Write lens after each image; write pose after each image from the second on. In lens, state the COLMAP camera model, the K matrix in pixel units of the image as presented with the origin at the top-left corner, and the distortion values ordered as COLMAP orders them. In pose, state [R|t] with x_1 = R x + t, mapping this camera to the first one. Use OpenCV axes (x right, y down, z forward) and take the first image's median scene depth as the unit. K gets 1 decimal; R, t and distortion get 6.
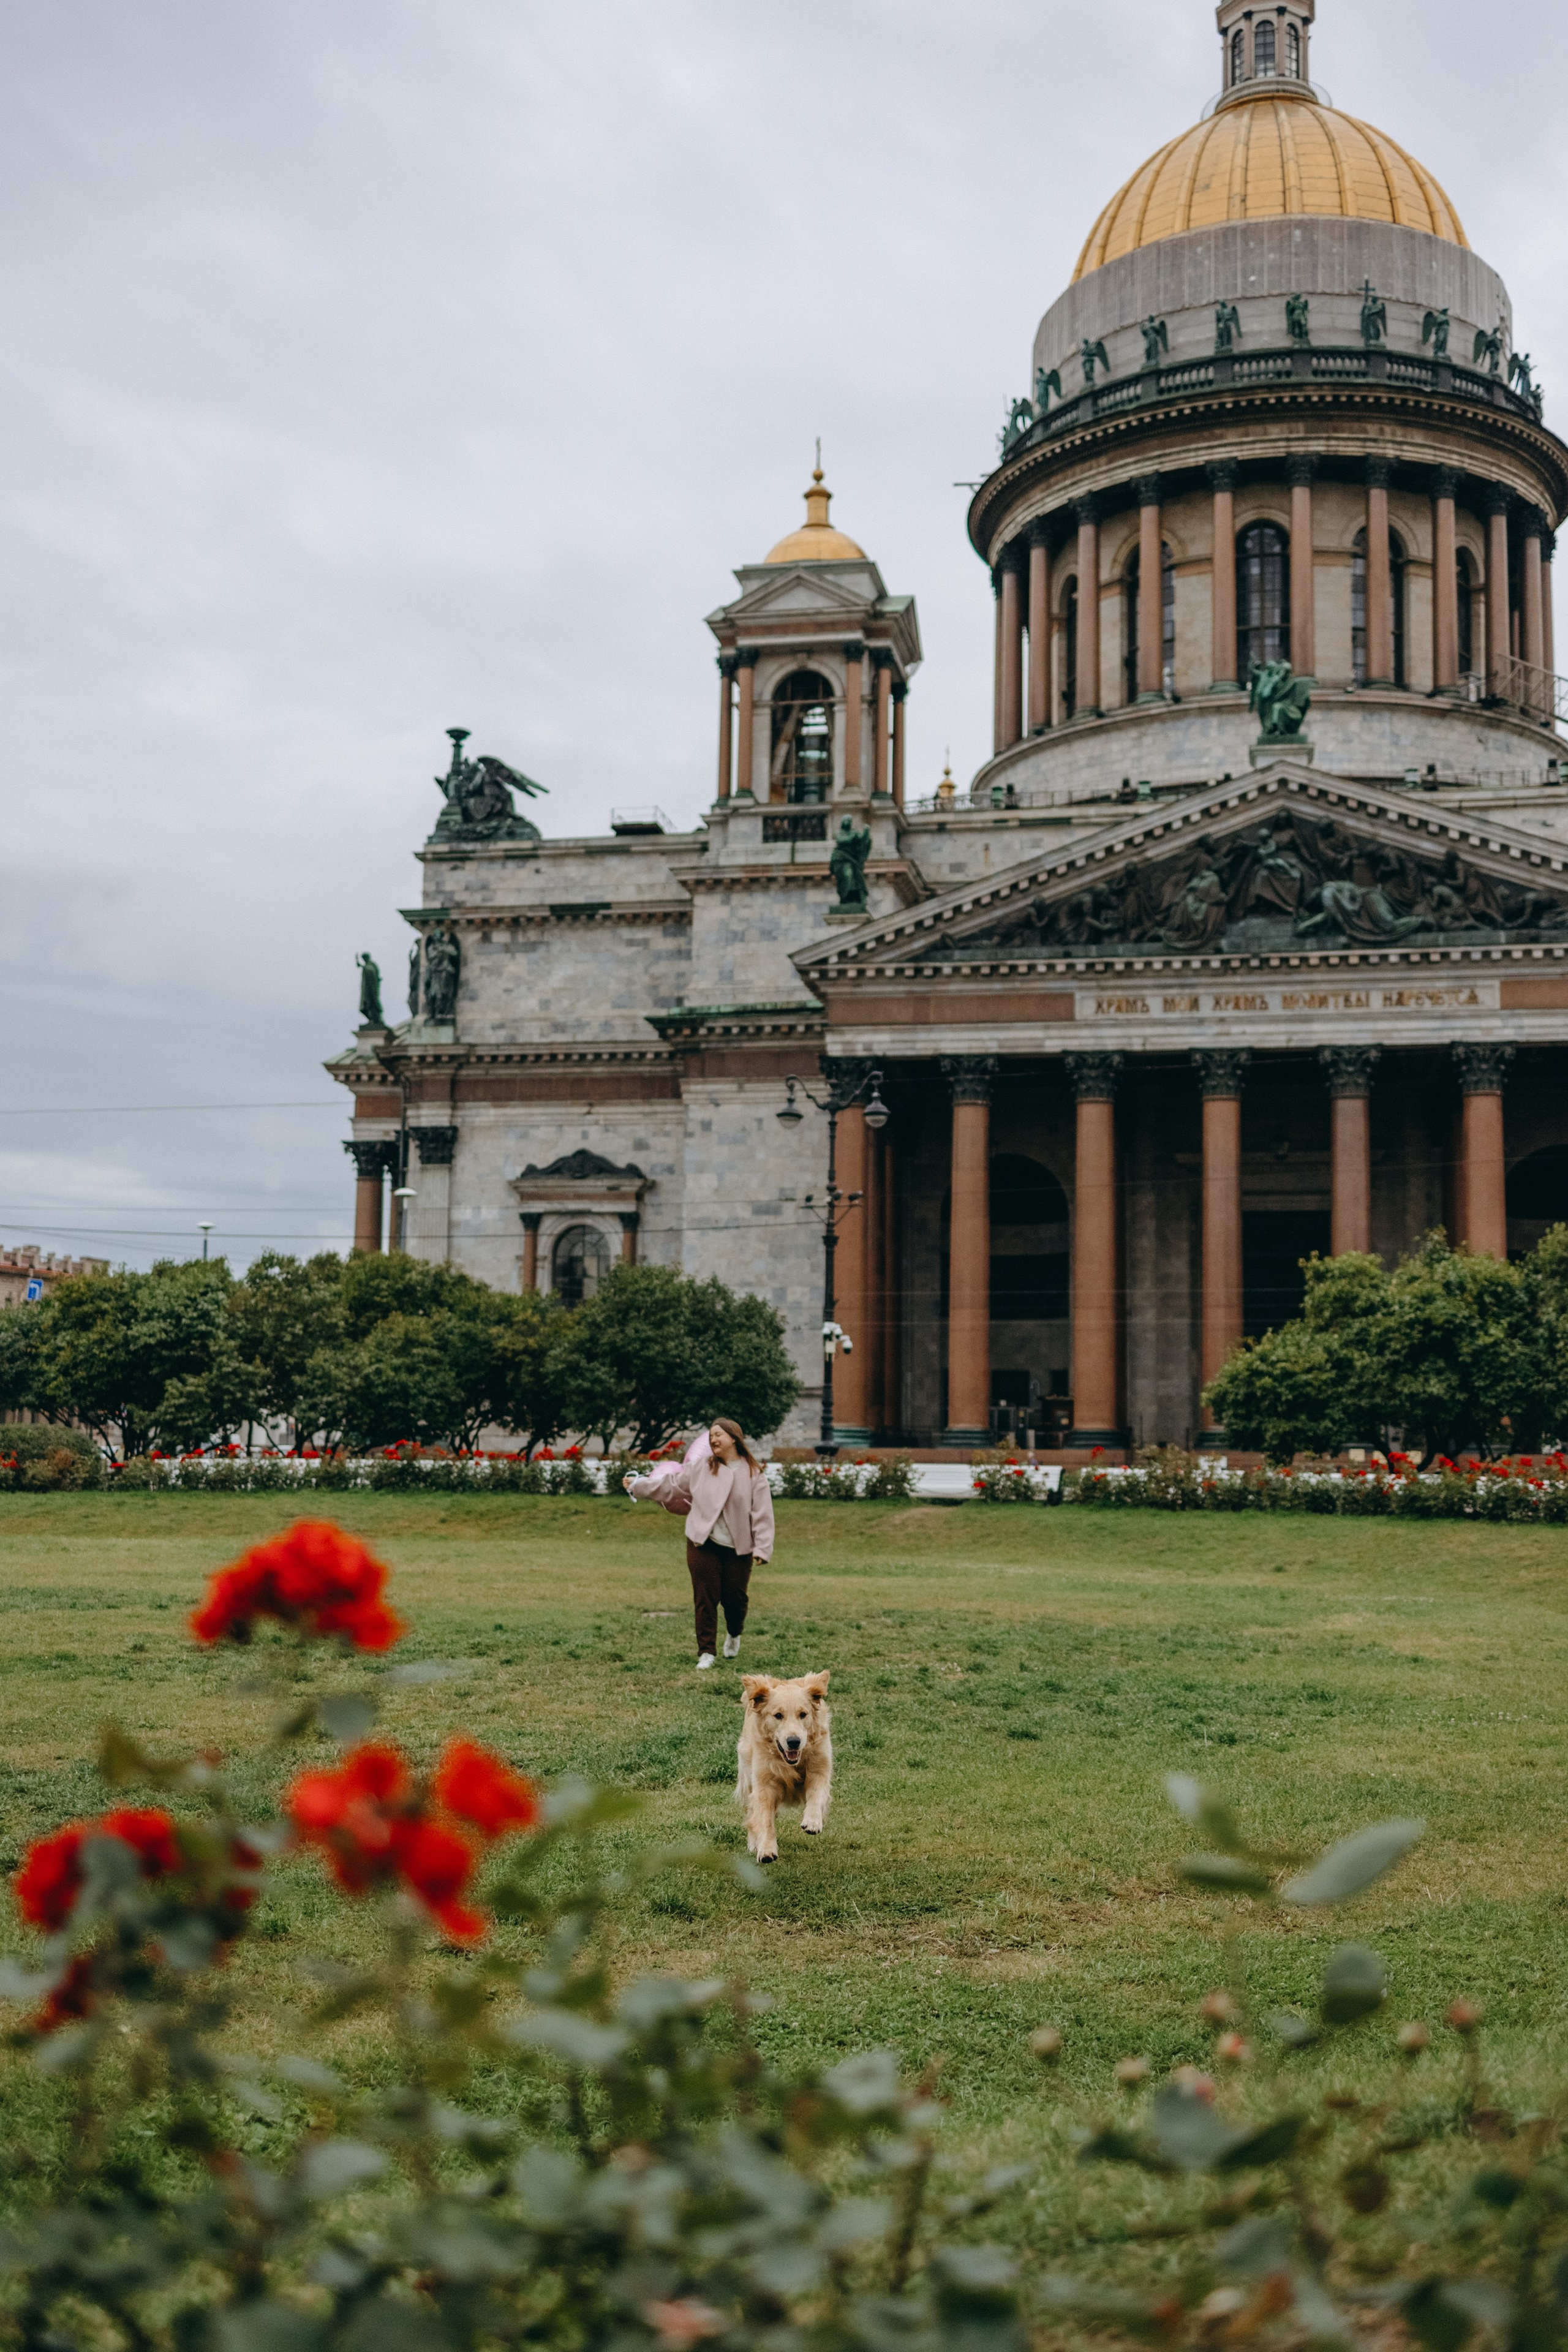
lens RADIAL K [[2420.7, 0, 741.4], [0, 2420.7, 1230.3], [0, 0, 1]] dist [0.003151, 0.006375]
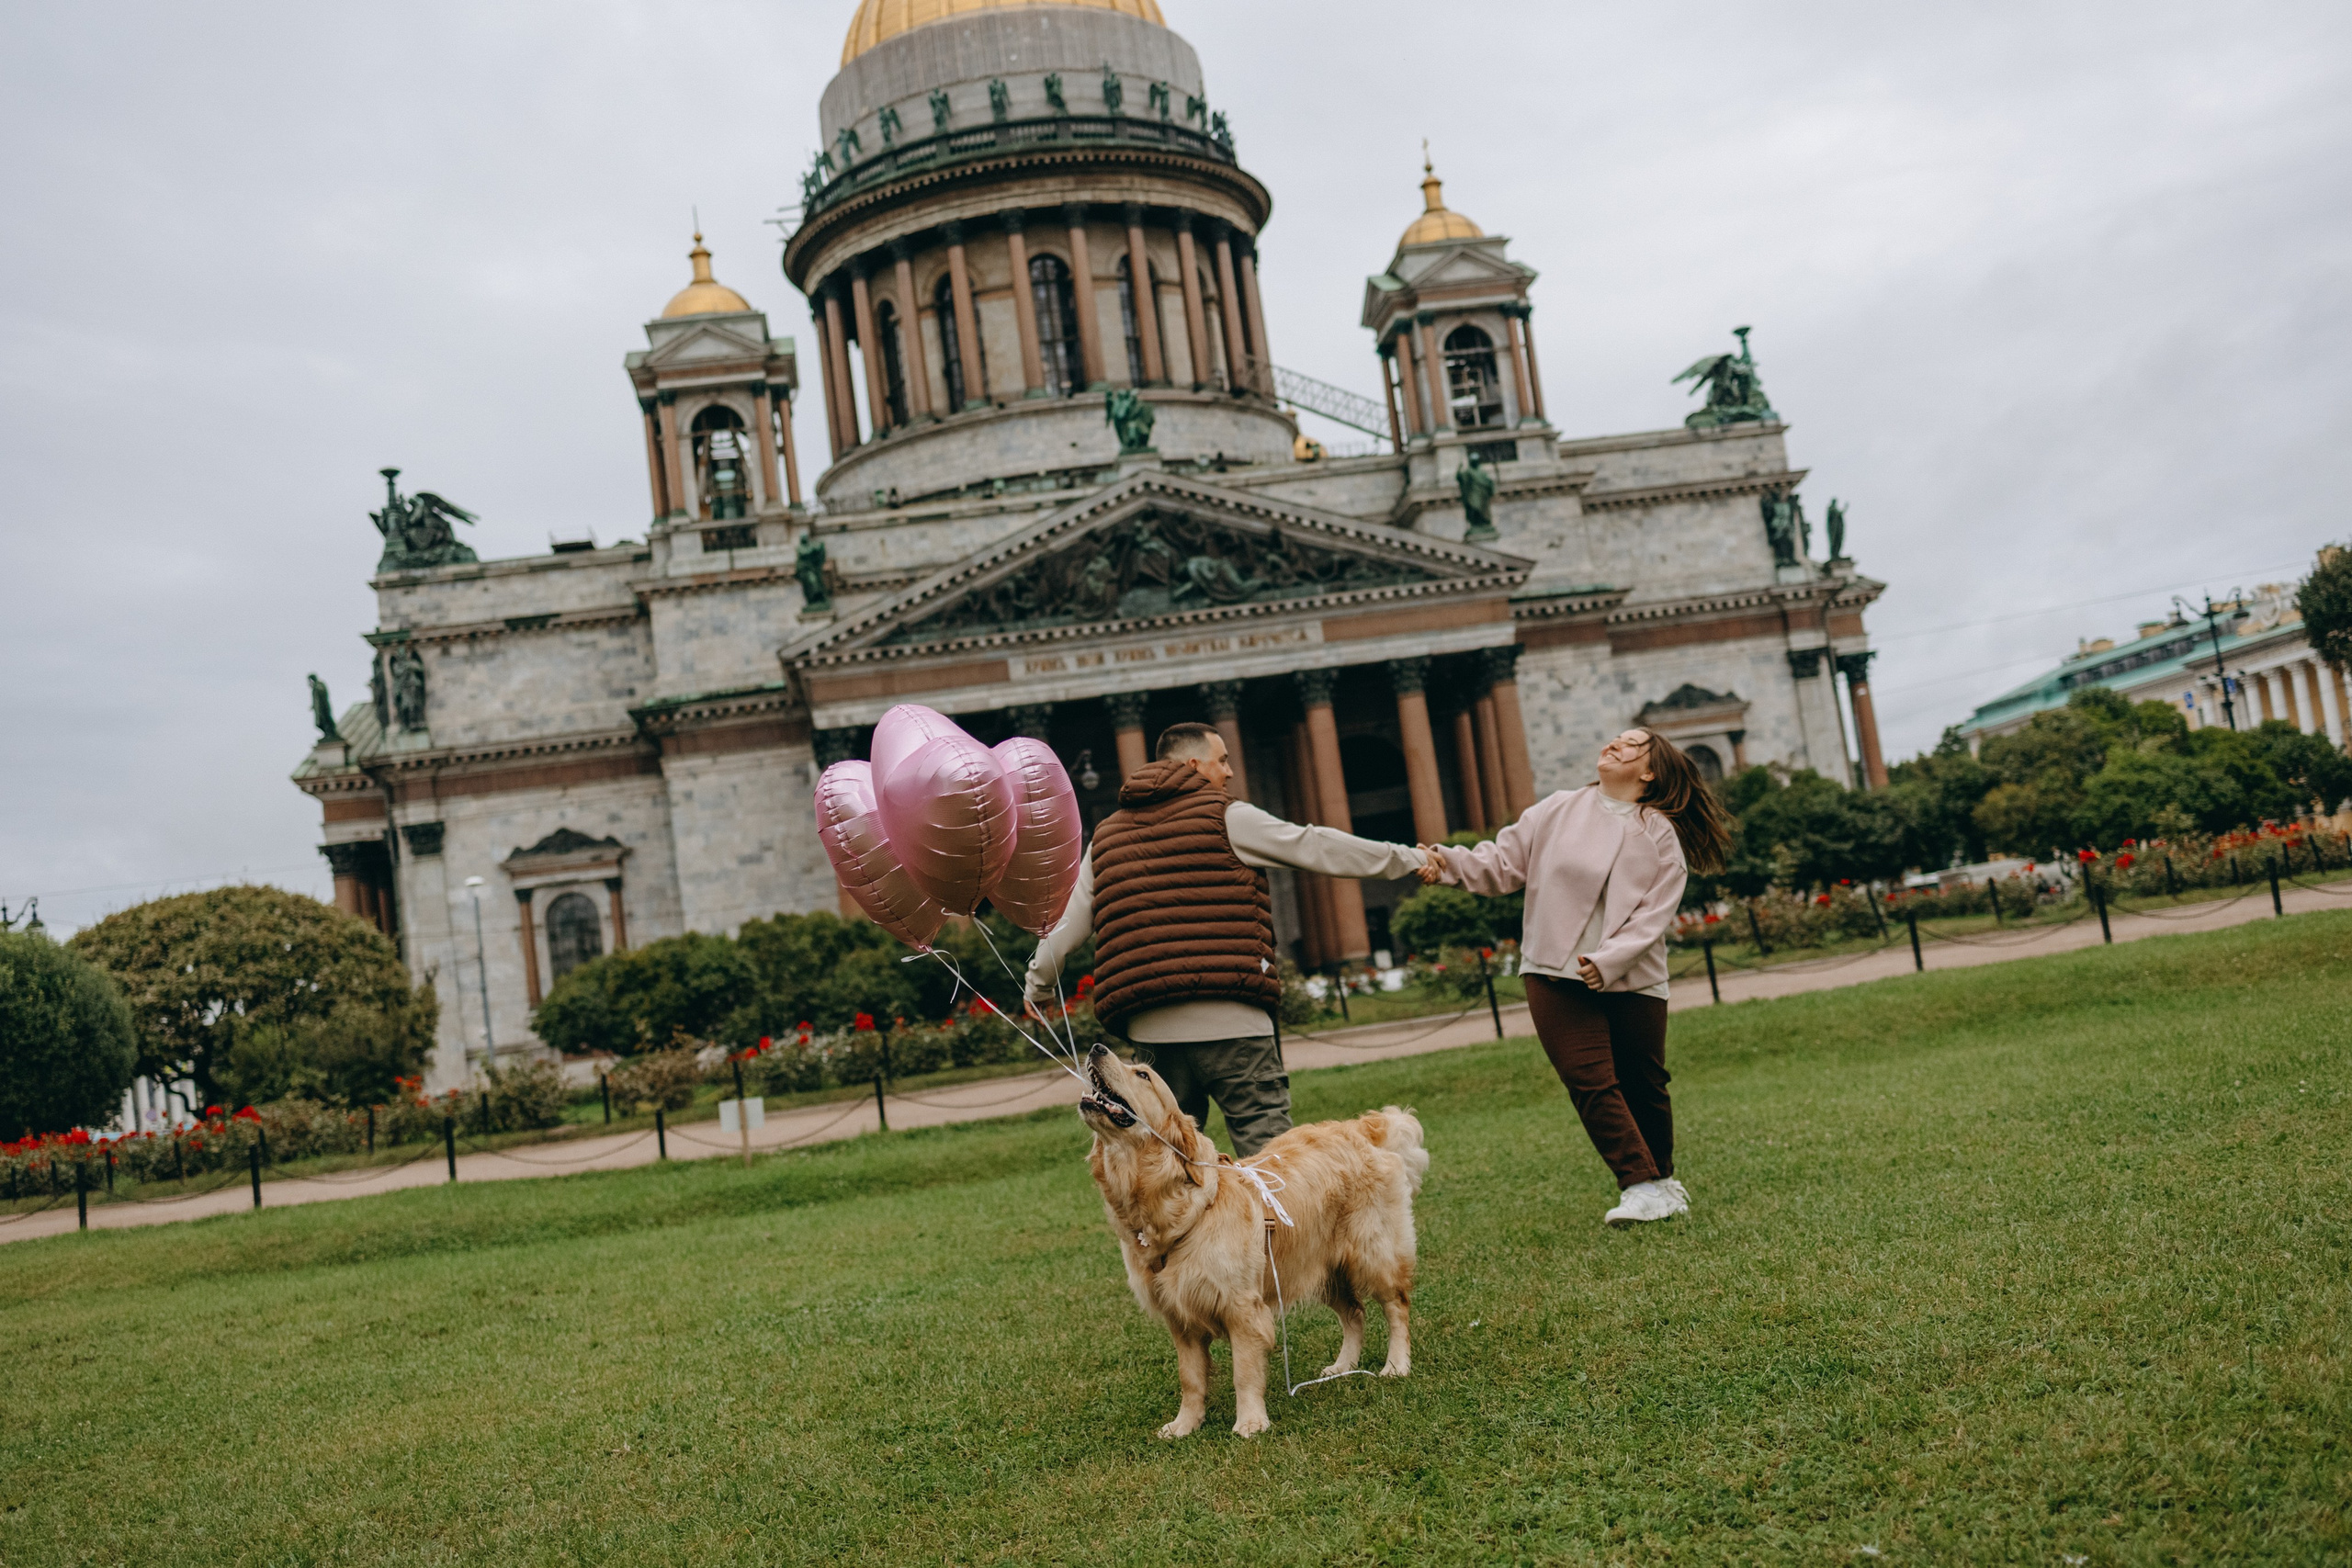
lens RADIAL K [[2392.2, 0, 1189.2], [0, 2392.2, 848.0], [0, 0, 1]] dist [0.005567, -0.086709]
pose [[0.936842, -0.121284, 0.328049, -0.167212], [0.120229, 0.992466, 0.023577, -0.014822], [-0.328437, 0.017353, 0.944366, -0.184953]]
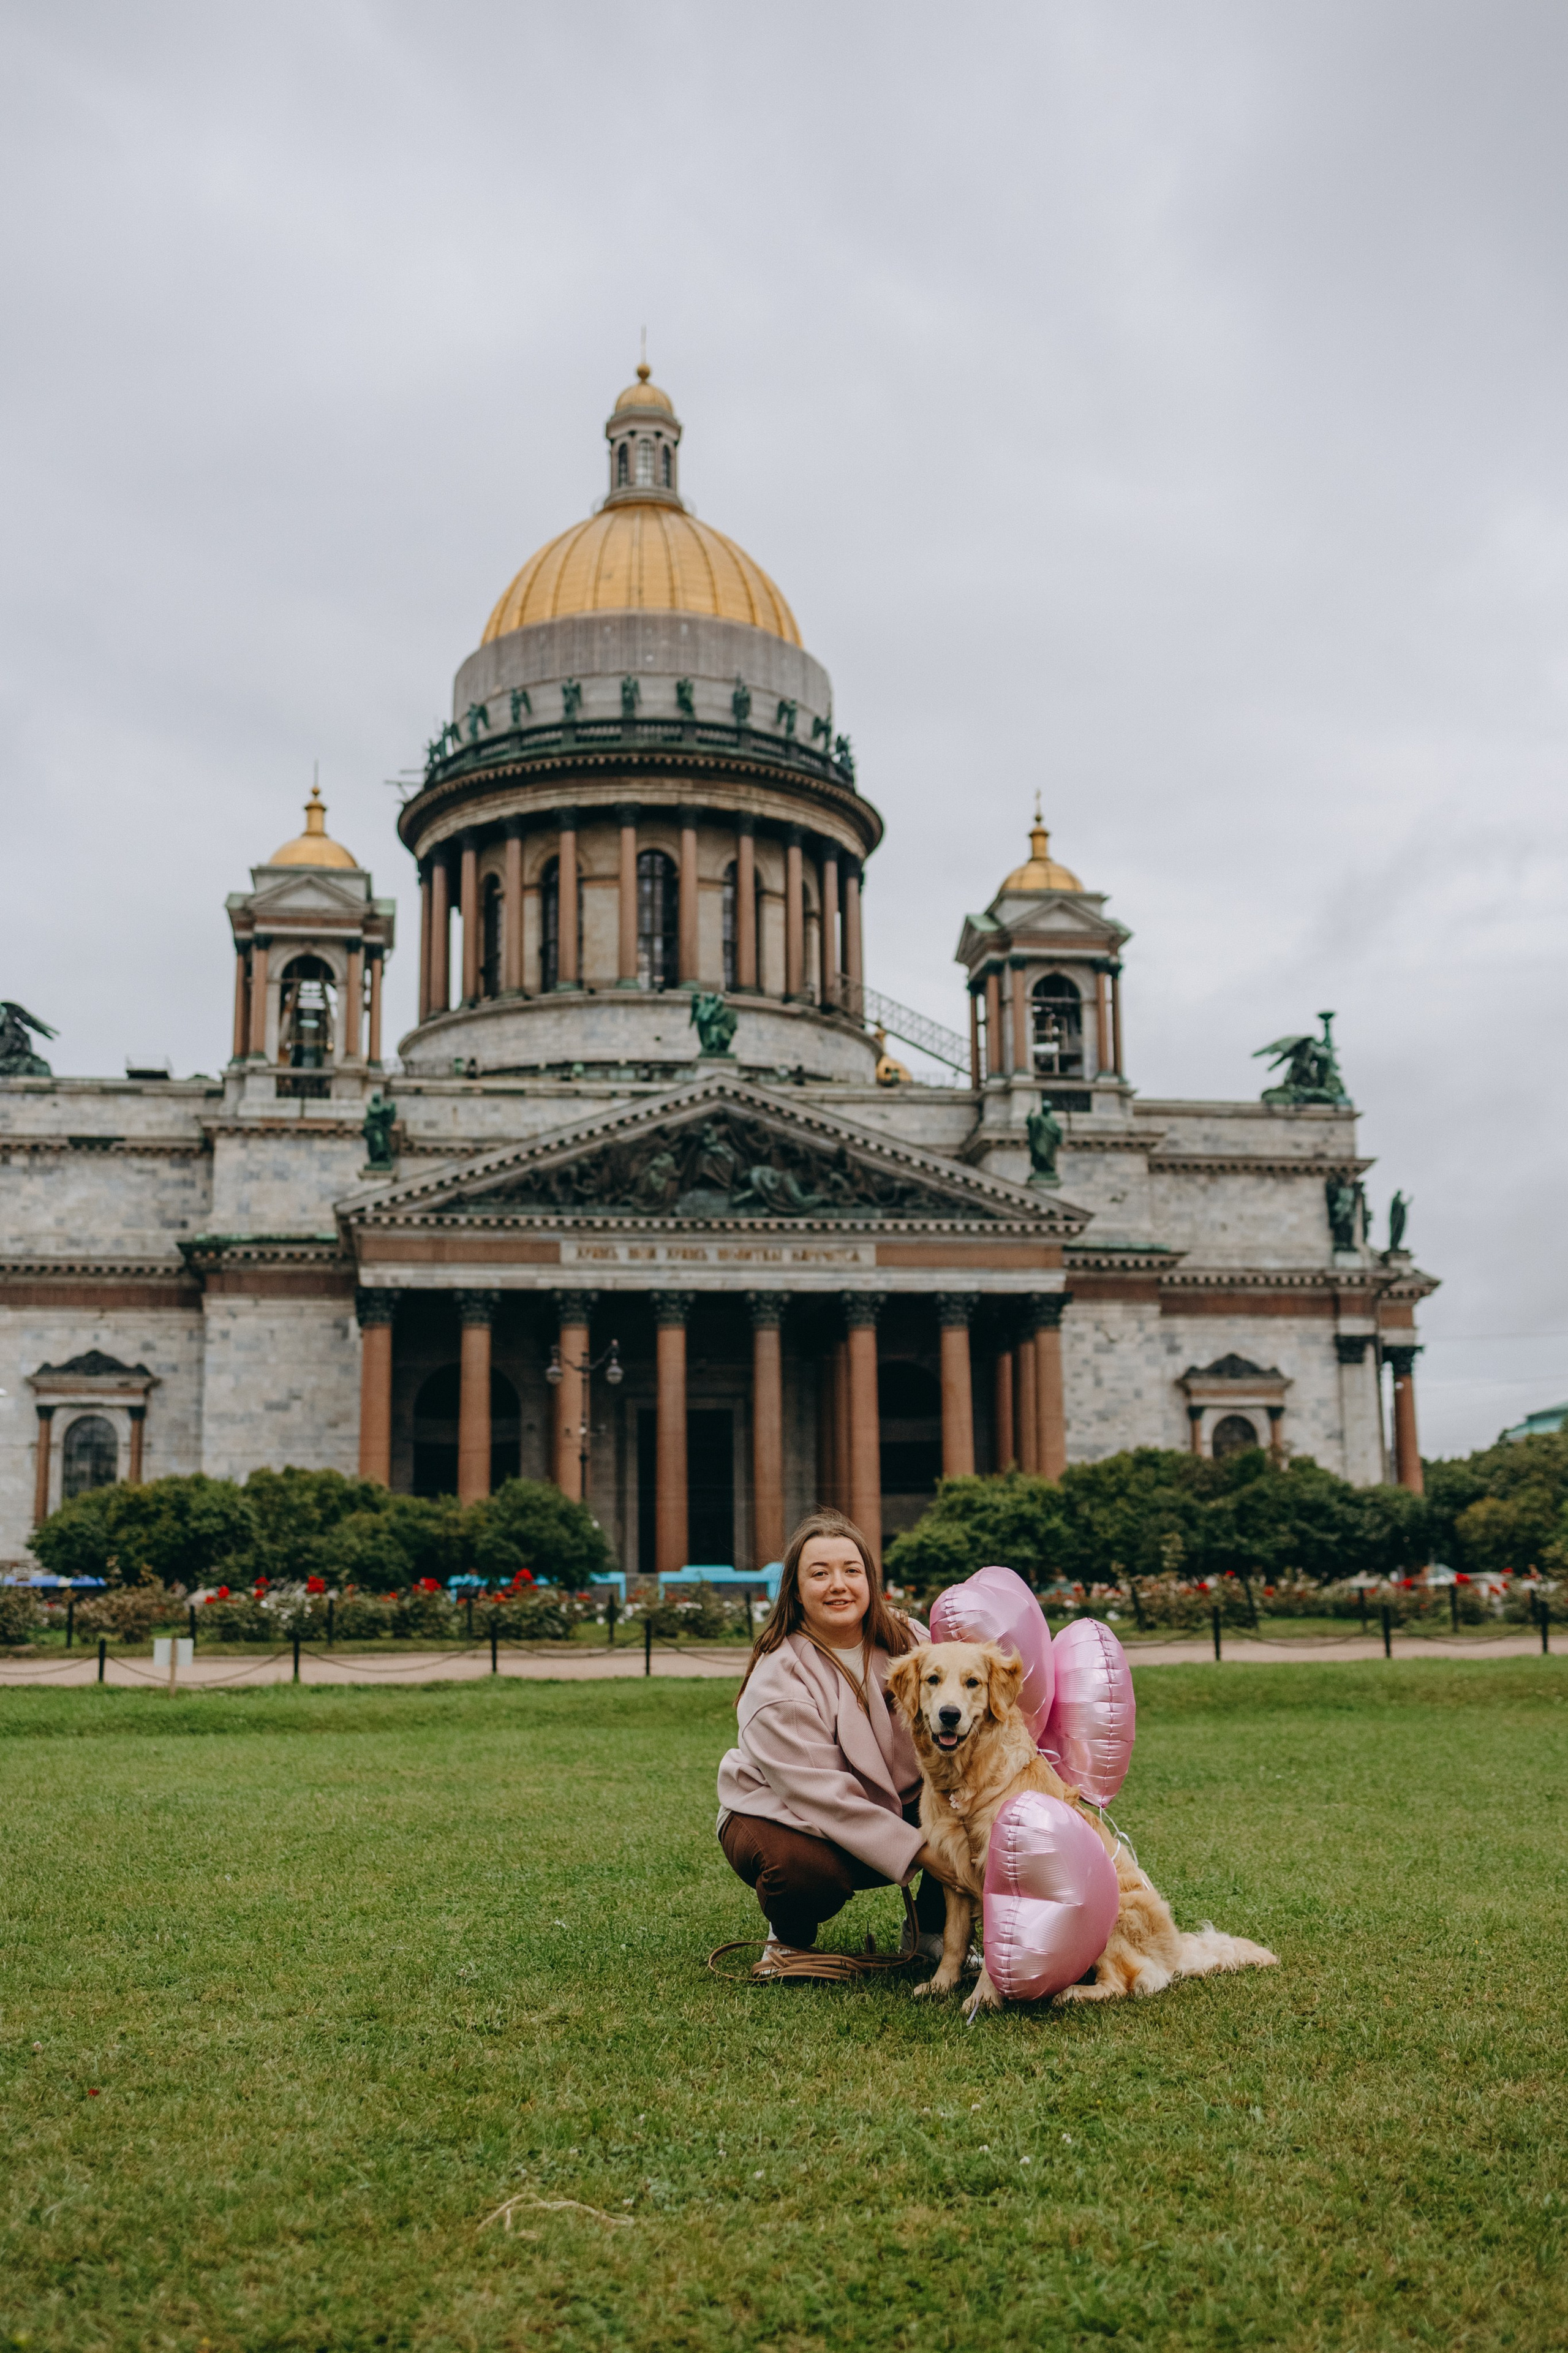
lens RADIAL K [[2450.6, 0, 790.3], [0, 2450.6, 1224.1], [0, 0, 1]] dist [-0.015529, 0.030045]
pose [[0.937273, 0.032272, 0.347099, -0.167038], [-0.009033, 0.997620, -0.068363, -0.016984], [-0.348479, 0.060940, 0.935334, -0.213210]]
